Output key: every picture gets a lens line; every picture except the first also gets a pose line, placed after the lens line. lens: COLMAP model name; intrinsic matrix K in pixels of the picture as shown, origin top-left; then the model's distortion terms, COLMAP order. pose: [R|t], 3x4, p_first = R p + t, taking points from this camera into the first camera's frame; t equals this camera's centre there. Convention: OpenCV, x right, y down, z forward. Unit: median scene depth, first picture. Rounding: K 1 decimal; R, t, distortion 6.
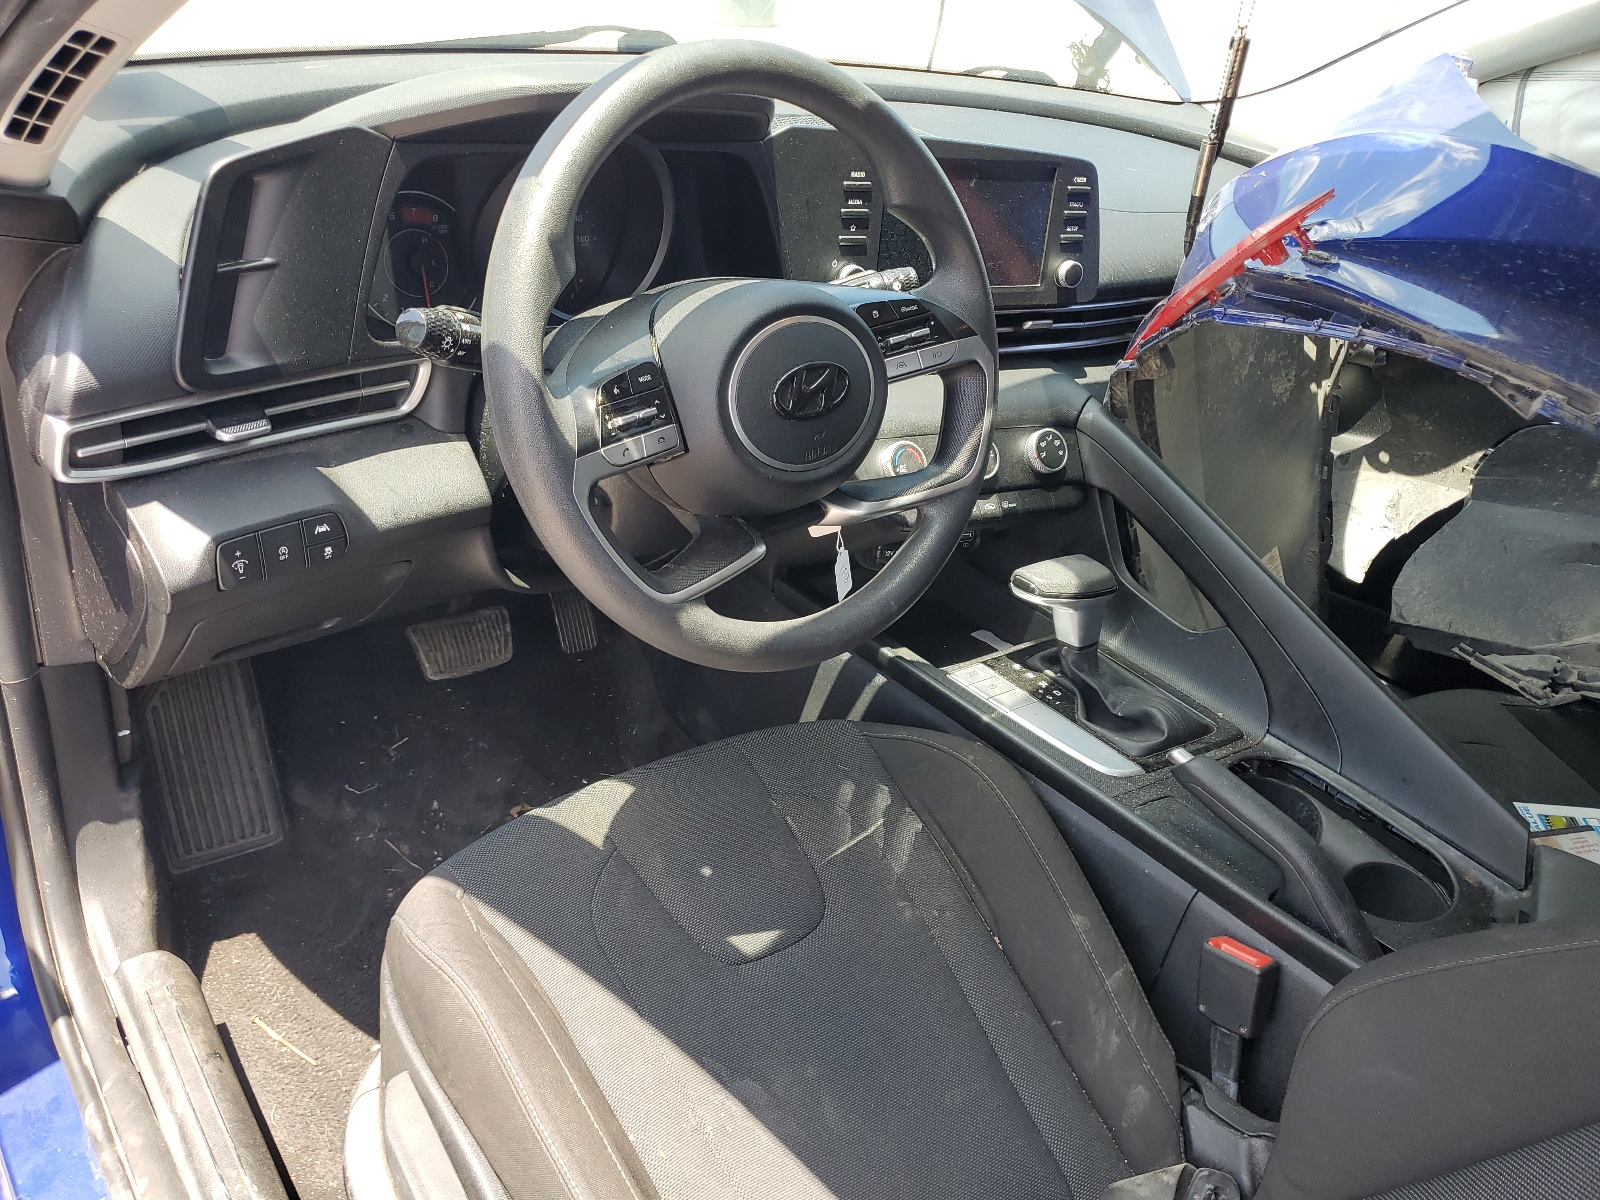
lens RADIAL K [[1172.1, 0, 800.0], [0, 1172.1, 600.0], [0, 0, 1]] dist [0.011321, 0.000092]
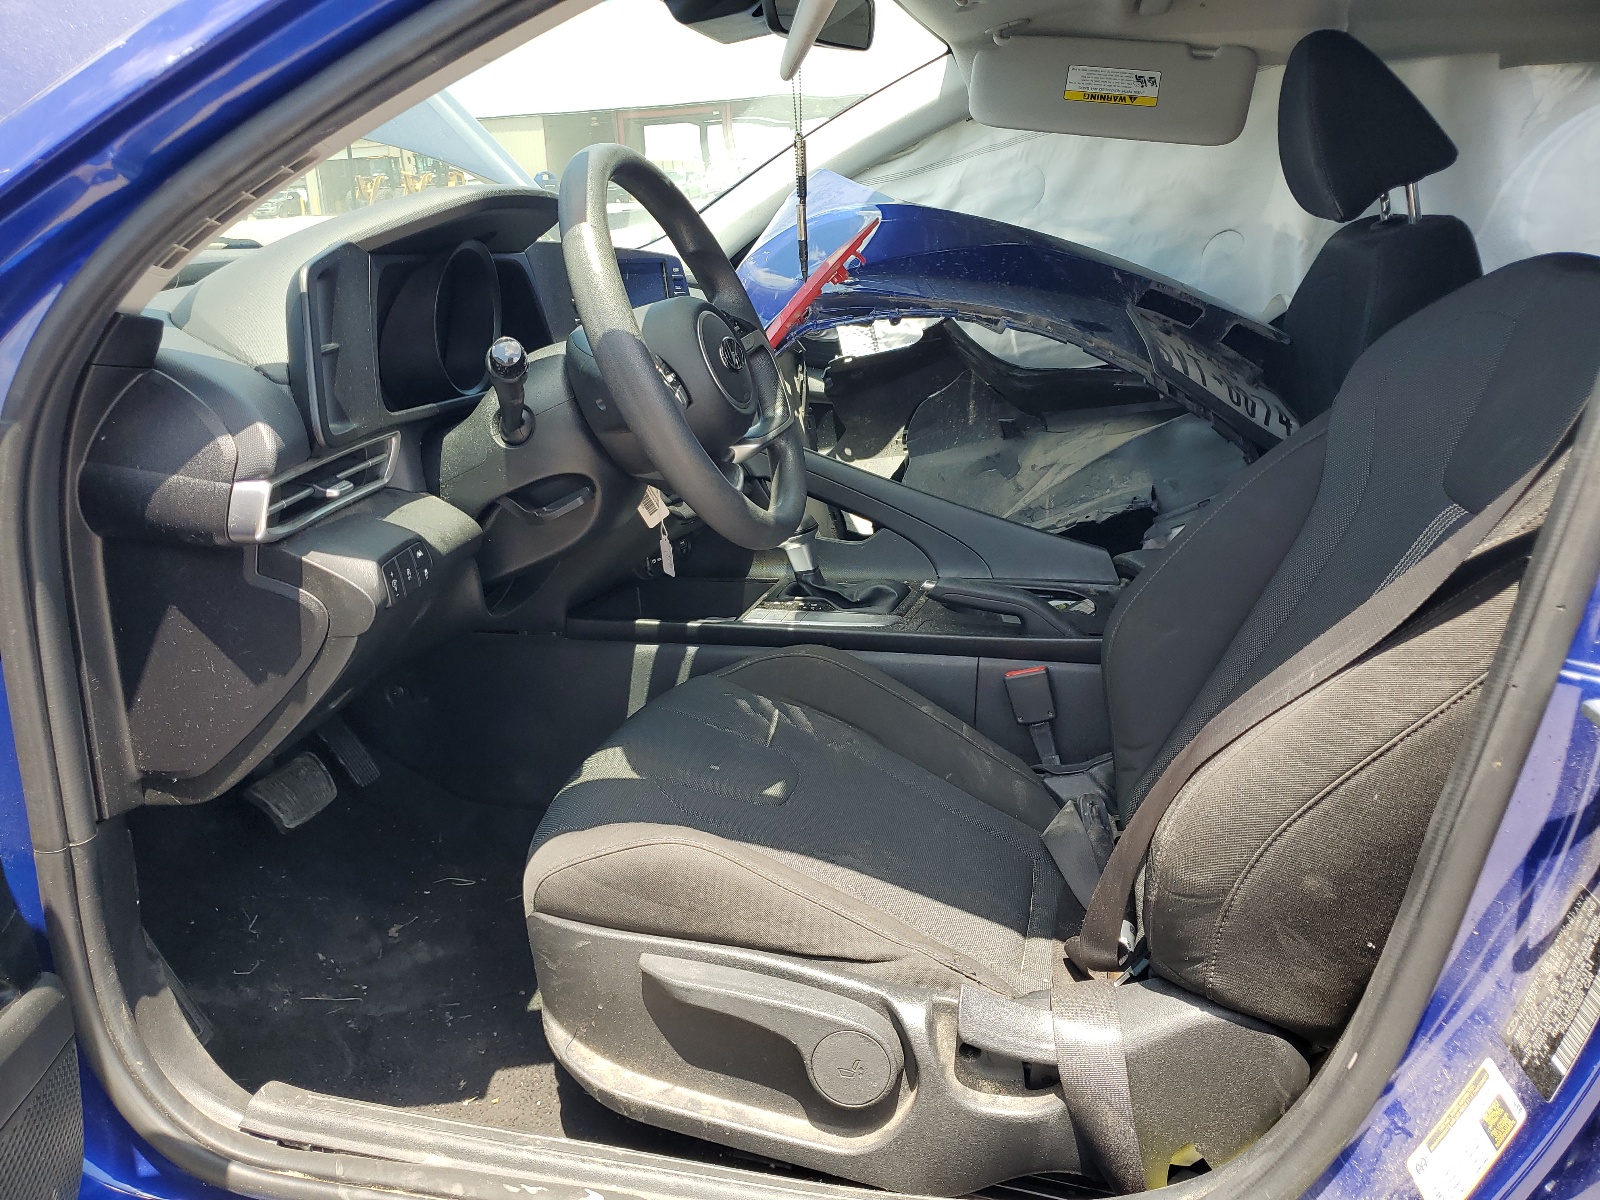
lens RADIAL K [[1172.1, 0, 800.0], [0, 1172.1, 600.0], [0, 0, 1]] dist [0.011321, 0.000092]
pose [[0.768801, -0.305014, 0.562060, -0.684494], [0.408835, 0.910274, -0.065235, 0.190075], [-0.491731, 0.279943, 0.824520, -0.151280]]
